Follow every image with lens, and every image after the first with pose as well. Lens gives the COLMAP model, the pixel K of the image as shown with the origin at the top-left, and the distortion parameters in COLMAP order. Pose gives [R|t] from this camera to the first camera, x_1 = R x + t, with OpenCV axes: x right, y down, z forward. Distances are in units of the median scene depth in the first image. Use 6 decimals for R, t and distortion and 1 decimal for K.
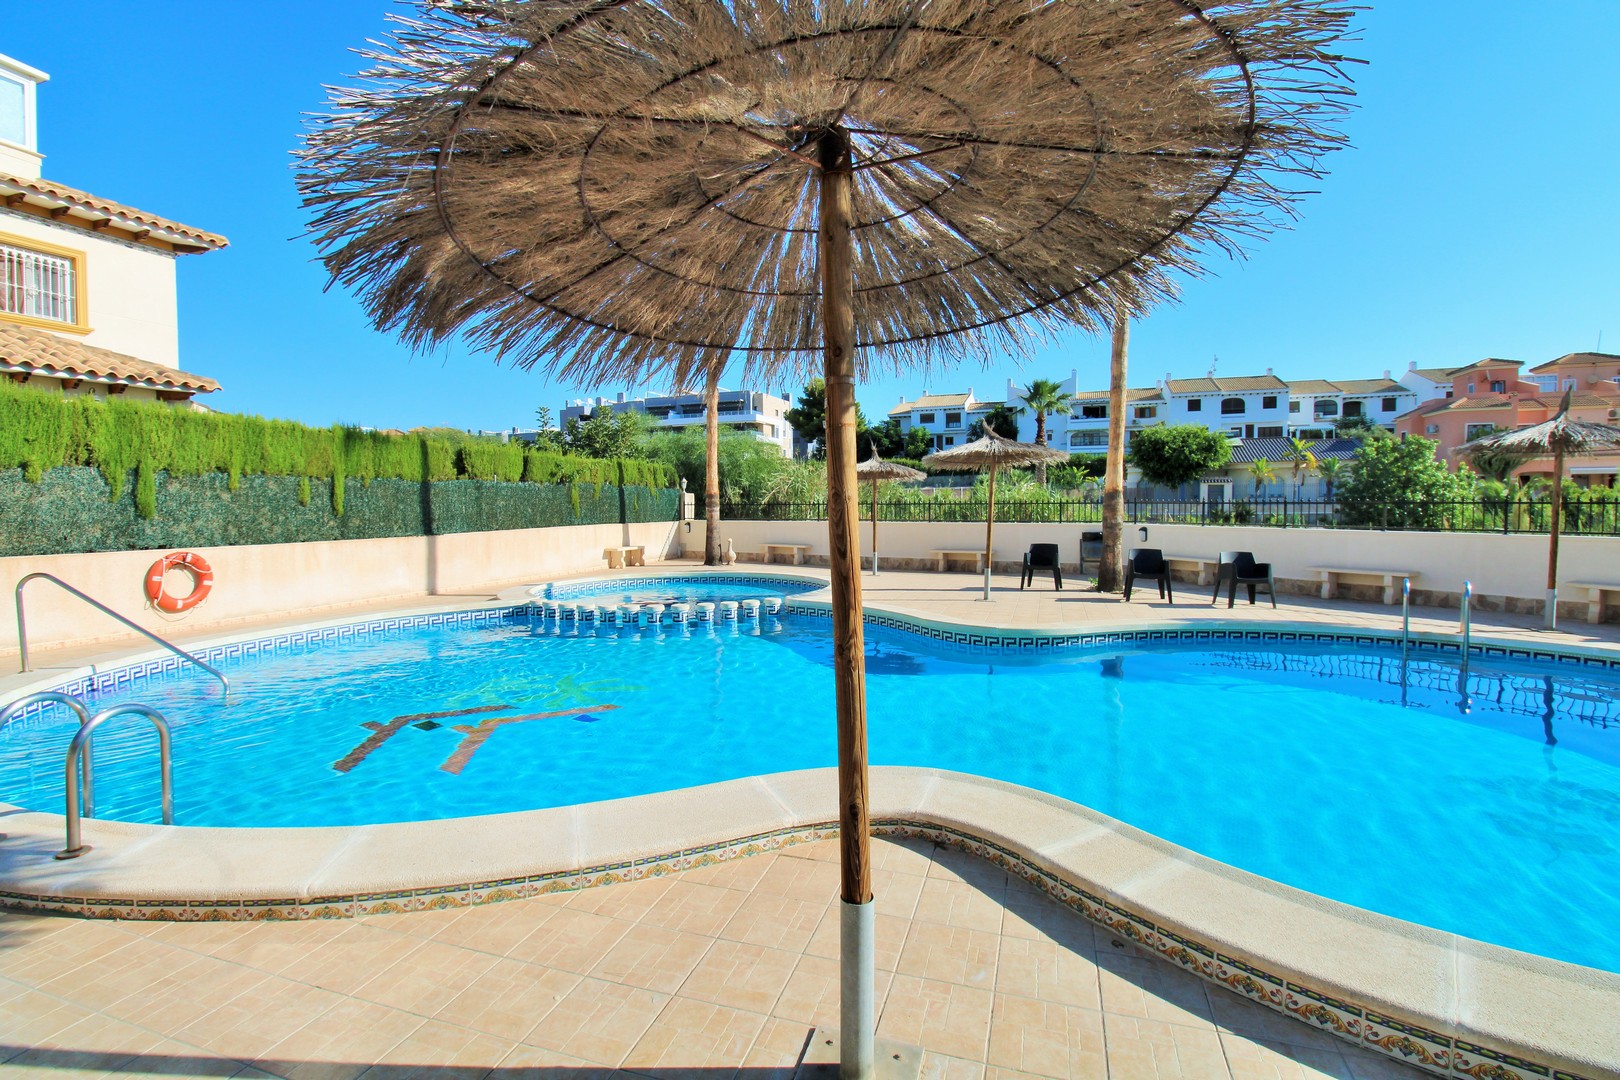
lens RADIAL K [[748.3, 0, 821.6], [0, 748.3, 522.7], [0, 0, 1]] dist [-0.000039, -0.013930]
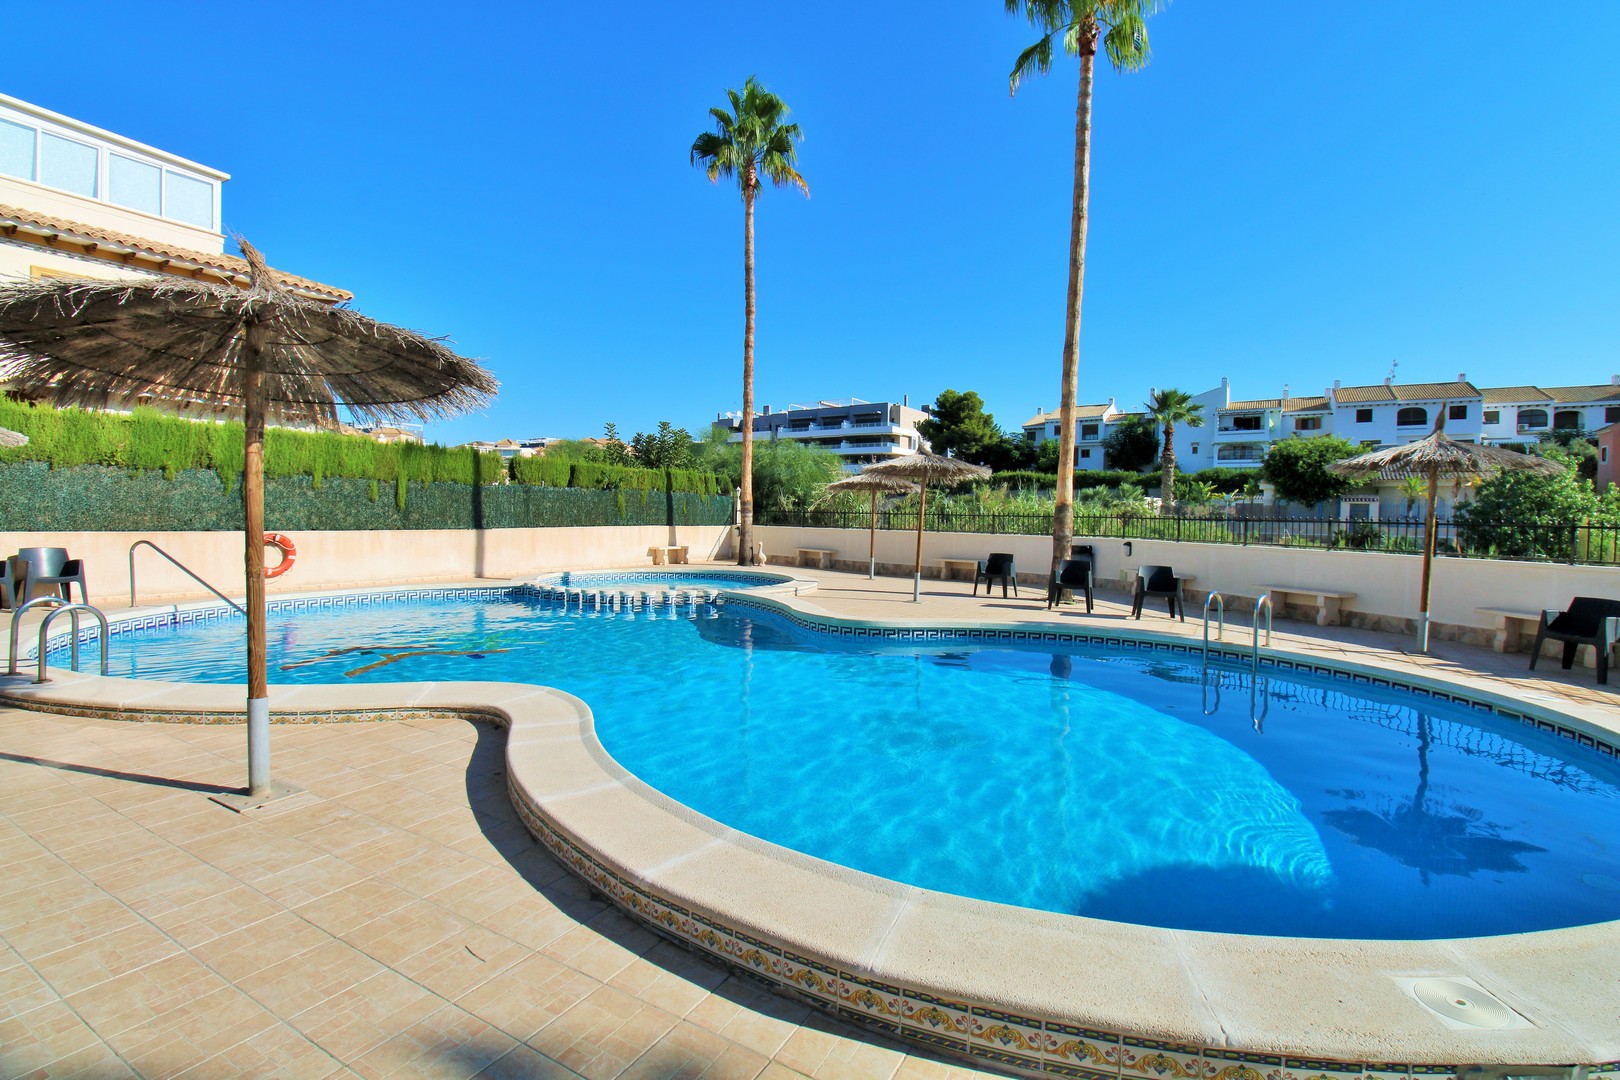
lens RADIAL K [[748.3, 0, 821.6], [0, 748.3, 522.7], [0, 0, 1]] dist [-0.000039, -0.013930]
pose [[0.977662, 0.025534, -0.208626, 0.270097], [-0.028540, 0.999528, -0.011411, 0.004377], [0.208236, 0.017110, 0.977929, -0.084457]]
